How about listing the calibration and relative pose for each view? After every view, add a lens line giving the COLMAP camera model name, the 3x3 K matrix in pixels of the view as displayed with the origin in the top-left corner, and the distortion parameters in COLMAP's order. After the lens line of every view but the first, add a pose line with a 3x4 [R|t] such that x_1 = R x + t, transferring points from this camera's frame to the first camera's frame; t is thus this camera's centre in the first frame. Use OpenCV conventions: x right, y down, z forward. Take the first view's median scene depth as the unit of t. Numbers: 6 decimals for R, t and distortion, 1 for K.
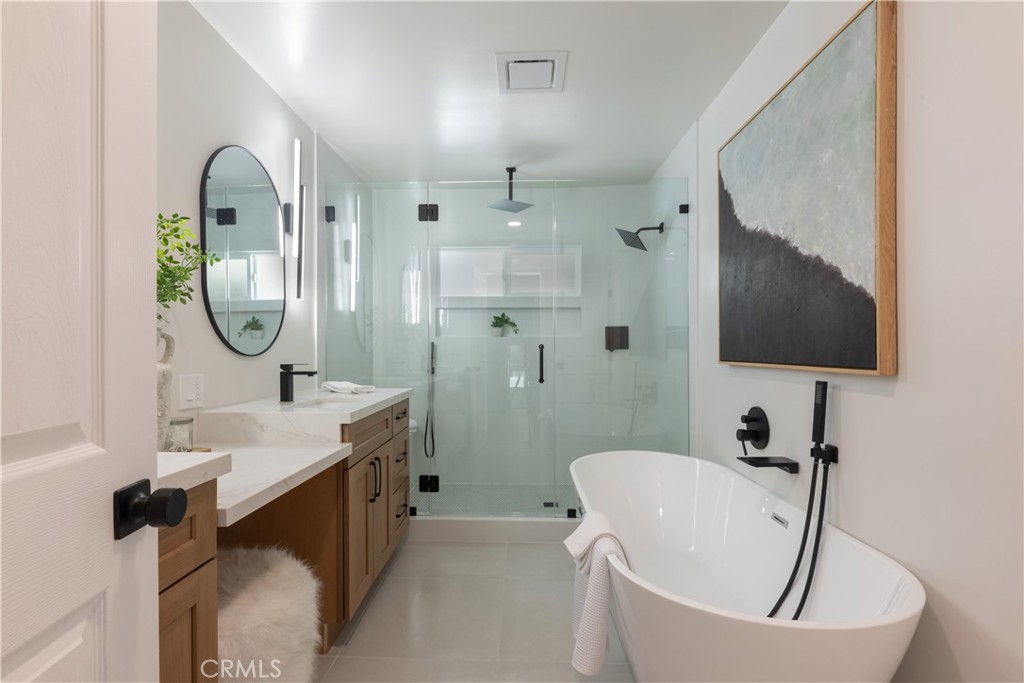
lens RADIAL K [[482.8, 0, 507.9], [0, 482.8, 337.4], [0, 0, 1]] dist [0.000056, -0.000311]
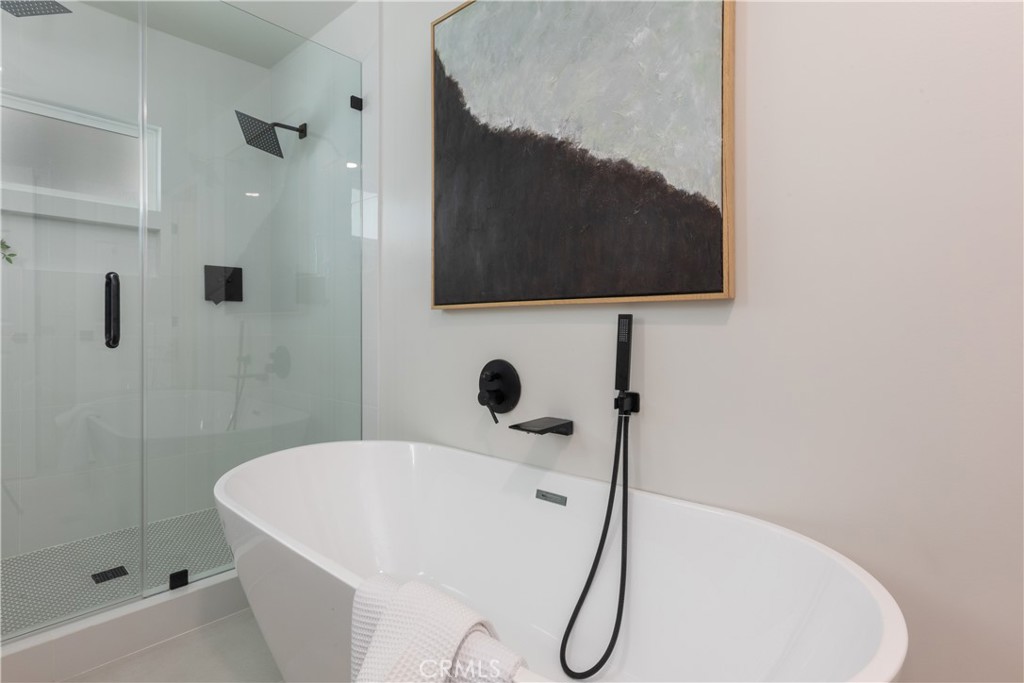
lens RADIAL K [[508.3, 0, 510.2], [0, 508.3, 323.4], [0, 0, 1]] dist [0.002346, 0.000060]
pose [[0.644295, 0.003395, 0.764770, -0.128203], [-0.016524, 0.999819, 0.009483, 0.098916], [-0.764599, -0.018747, 0.644234, 0.584831]]
